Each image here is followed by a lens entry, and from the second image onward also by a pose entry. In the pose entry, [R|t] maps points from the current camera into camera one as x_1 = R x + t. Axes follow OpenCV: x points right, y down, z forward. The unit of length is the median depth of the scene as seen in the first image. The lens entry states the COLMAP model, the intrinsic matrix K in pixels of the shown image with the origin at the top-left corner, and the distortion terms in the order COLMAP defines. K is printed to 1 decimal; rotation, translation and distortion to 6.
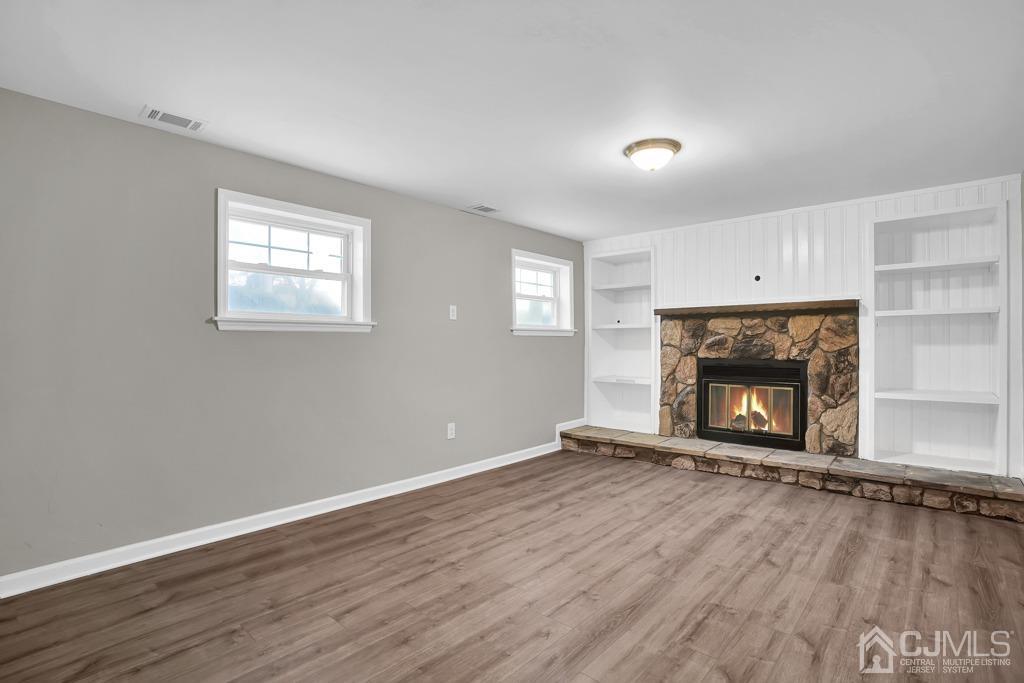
lens RADIAL K [[495.5, 0, 513.7], [0, 495.5, 346.6], [0, 0, 1]] dist [-0.068375, 0.021215]
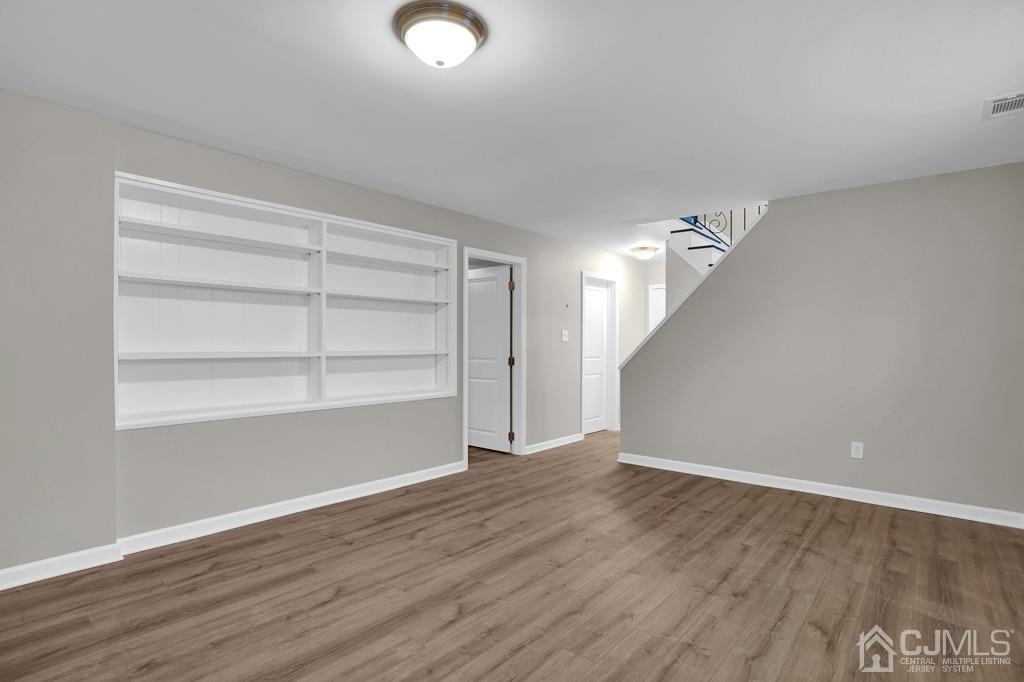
lens RADIAL K [[495.5, 0, 513.7], [0, 495.5, 346.1], [0, 0, 1]] dist [-0.068375, 0.021215]
pose [[-0.999857, -0.001751, -0.016803, 0.223226], [-0.001902, 0.999958, 0.008944, 0.003116], [0.016786, 0.008975, -0.999819, 1.745603]]
